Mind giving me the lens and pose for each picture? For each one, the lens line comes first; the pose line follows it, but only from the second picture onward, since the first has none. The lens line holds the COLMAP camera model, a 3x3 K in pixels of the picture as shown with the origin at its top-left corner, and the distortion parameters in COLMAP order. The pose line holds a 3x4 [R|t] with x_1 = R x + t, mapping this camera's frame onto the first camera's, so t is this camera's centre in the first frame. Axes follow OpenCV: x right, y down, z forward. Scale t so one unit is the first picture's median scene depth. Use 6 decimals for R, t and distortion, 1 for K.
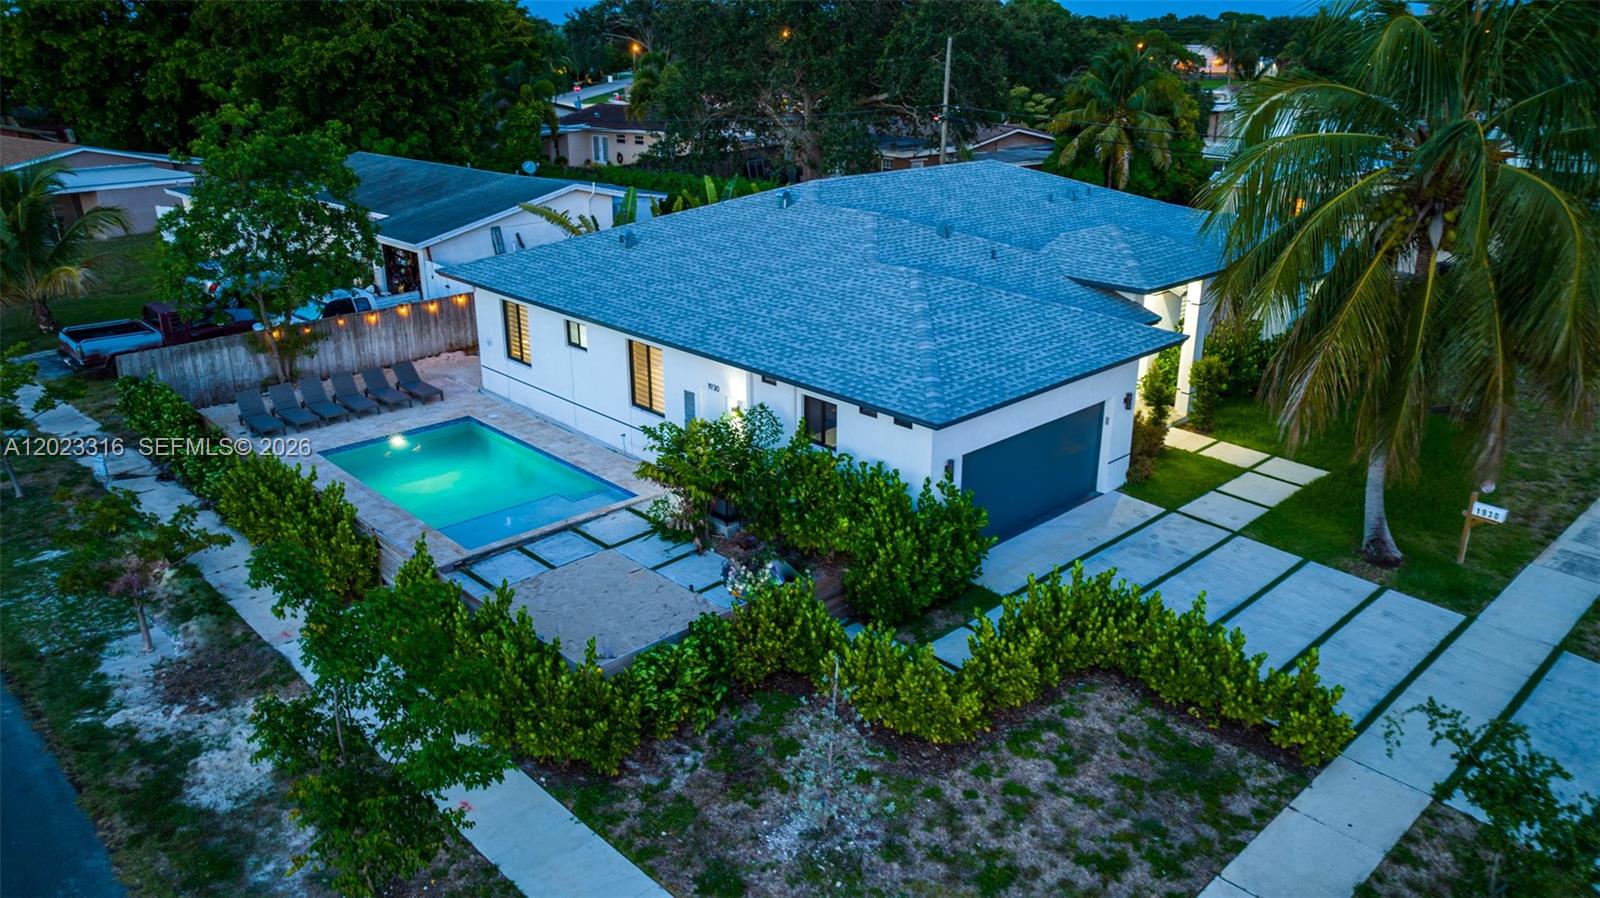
lens RADIAL K [[1145.5, 0, 794.3], [0, 1145.5, 451.7], [0, 0, 1]] dist [-0.017700, 0.041110]
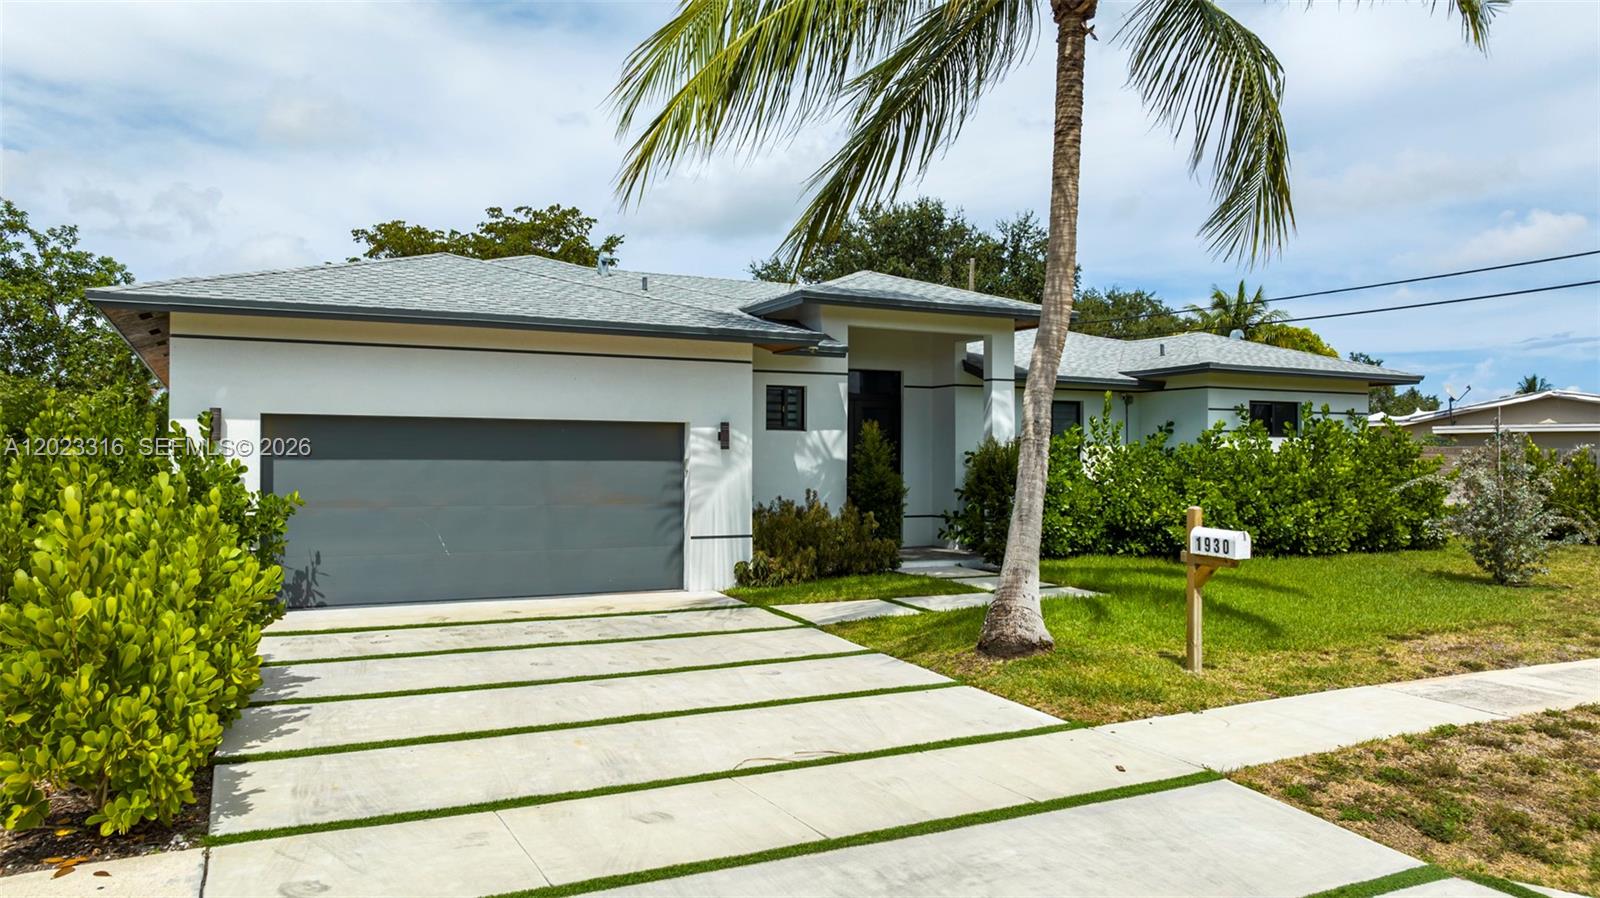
lens RADIAL K [[1135.6, 0, 787.8], [0, 1135.6, 447.4], [0, 0, 1]] dist [-0.002185, 0.001911]
pose [[0.955252, -0.002349, -0.295785, 0.461921], [-0.103731, 0.933804, -0.342418, 0.154081], [0.277010, 0.357778, 0.891774, 0.420091]]
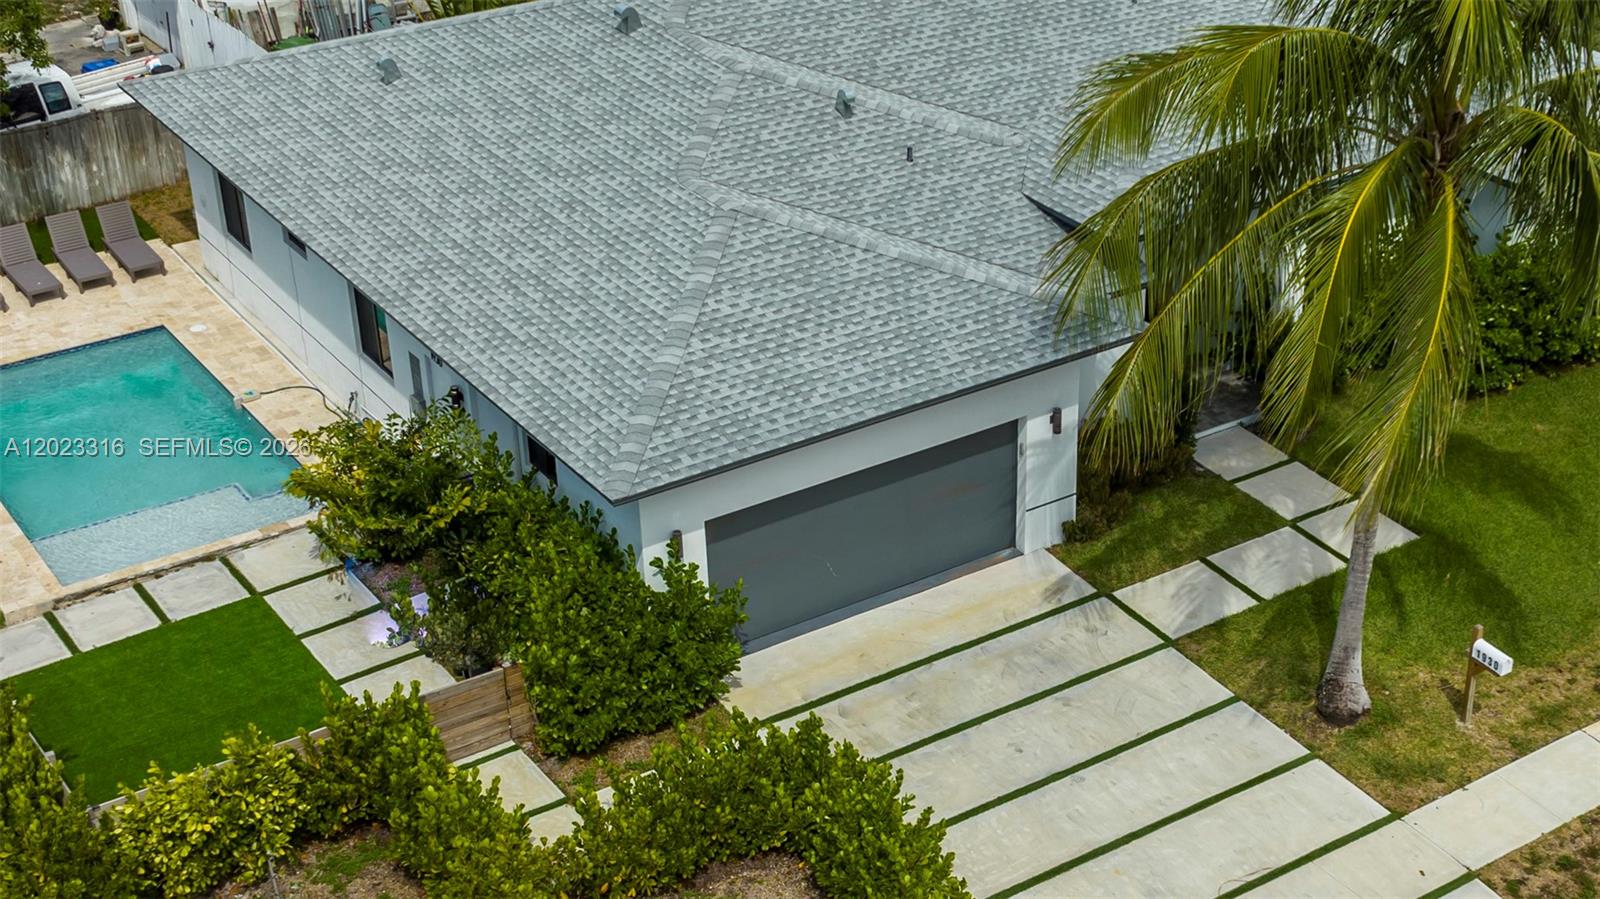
lens RADIAL K [[2392.4, 0, 981.1], [0, 2392.4, 614.3], [0, 0, 1]] dist [0.047041, -0.181728]
pose [[0.990537, 0.078195, -0.112793, 0.374692], [-0.053702, 0.977121, 0.205793, -0.194749], [0.126304, -0.197788, 0.972074, -0.317848]]
